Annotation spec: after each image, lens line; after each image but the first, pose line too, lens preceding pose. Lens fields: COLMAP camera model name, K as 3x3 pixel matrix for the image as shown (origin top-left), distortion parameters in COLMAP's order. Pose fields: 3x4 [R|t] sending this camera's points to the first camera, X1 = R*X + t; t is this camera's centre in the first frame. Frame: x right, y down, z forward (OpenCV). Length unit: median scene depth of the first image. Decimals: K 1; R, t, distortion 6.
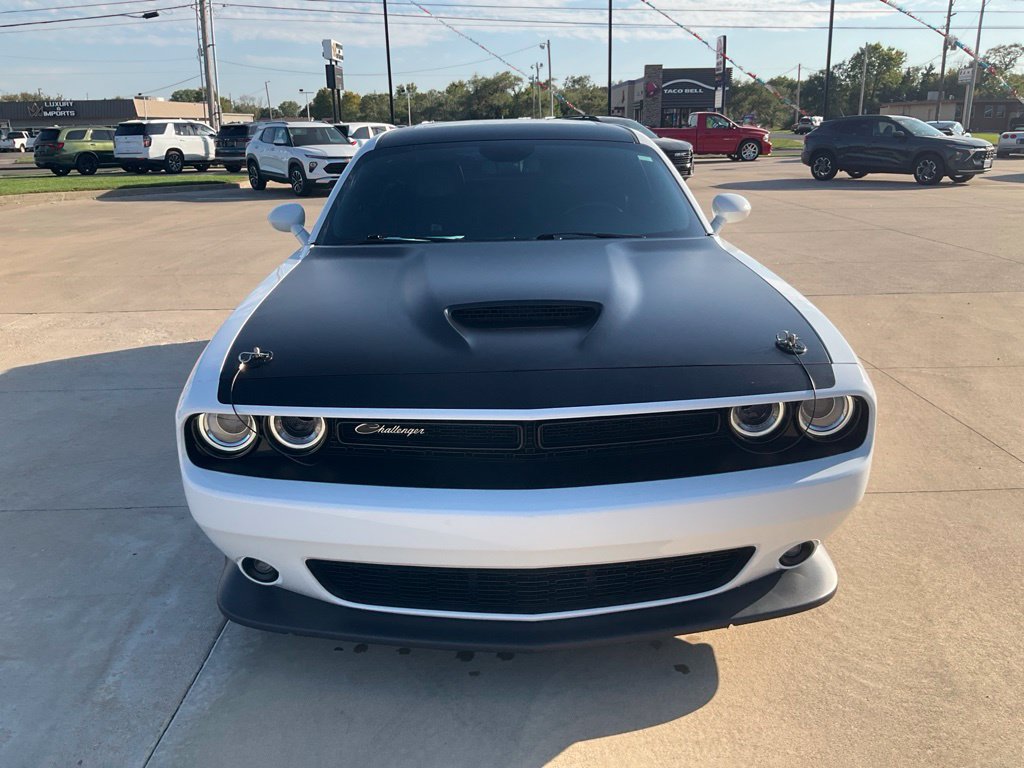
lens RADIAL K [[850.0, 0, 517.8], [0, 850.0, 387.9], [0, 0, 1]] dist [0.041766, -0.082036]
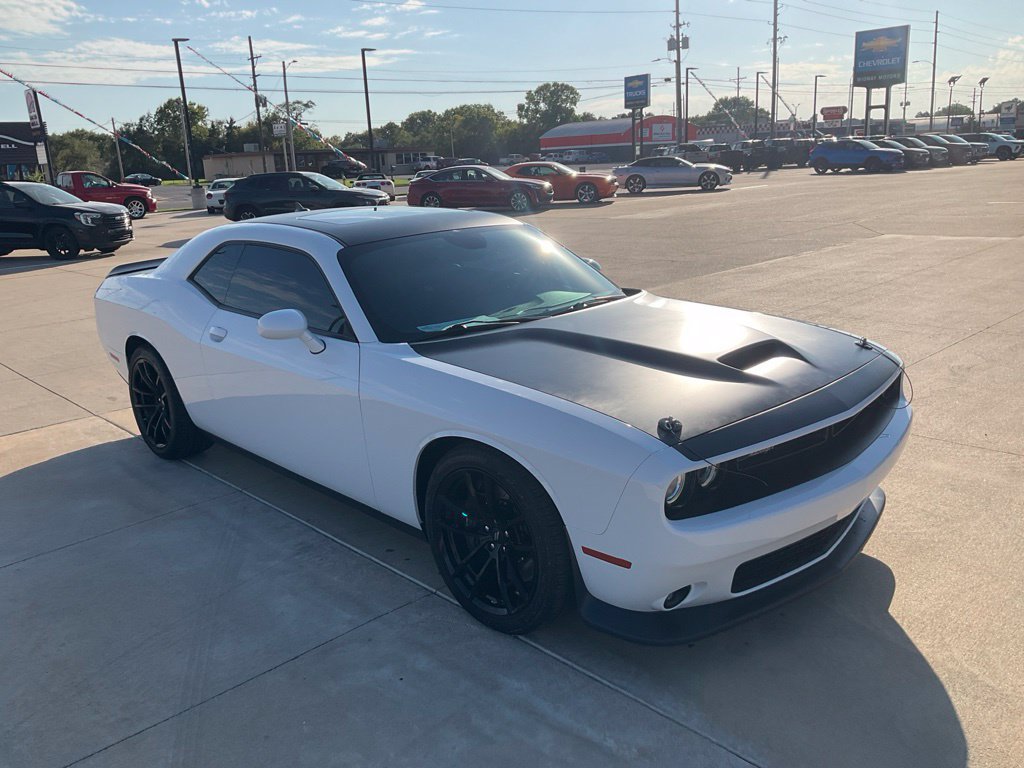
lens RADIAL K [[850.0, 0, 509.9], [0, 850.0, 385.2], [0, 0, 1]] dist [0.041766, -0.082036]
pose [[0.729314, -0.194307, 0.656008, -0.049502], [0.231071, 0.972438, 0.031141, -0.006995], [-0.643978, 0.128873, 0.754111, 0.008043]]
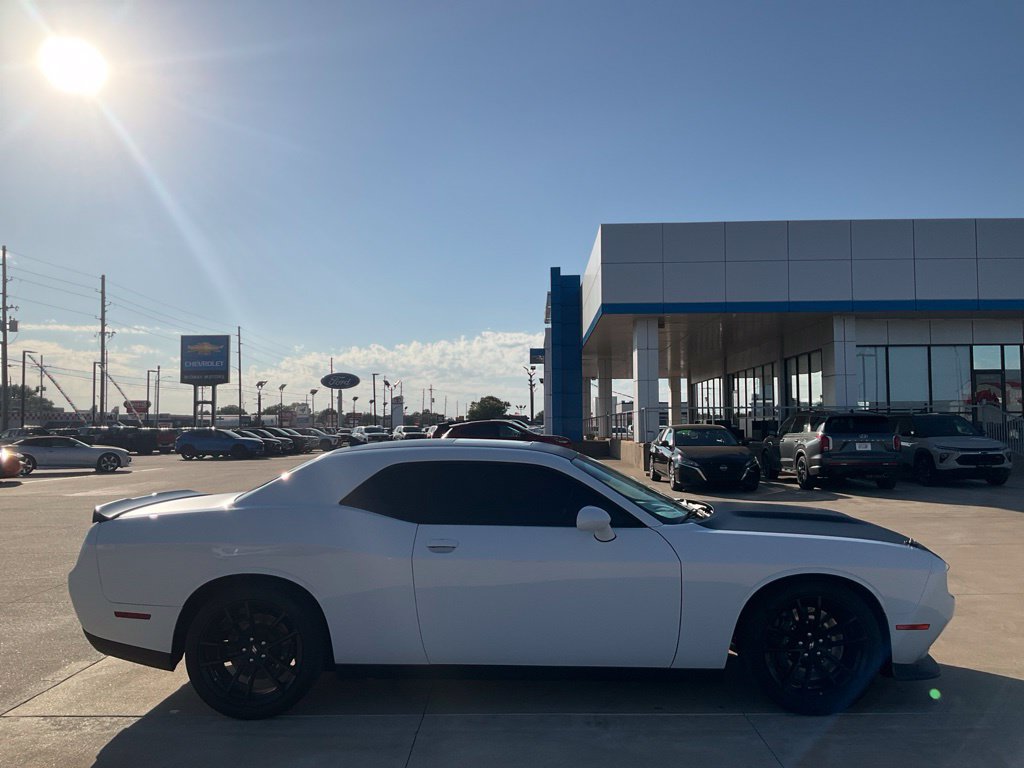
lens RADIAL K [[850.0, 0, 505.6], [0, 850.0, 388.2], [0, 0, 1]] dist [0.041766, -0.082036]
pose [[0.027639, 0.064222, 0.997553, -0.099073], [0.298953, 0.951730, -0.069555, -0.022177], [-0.953868, 0.300143, 0.007105, 0.072147]]
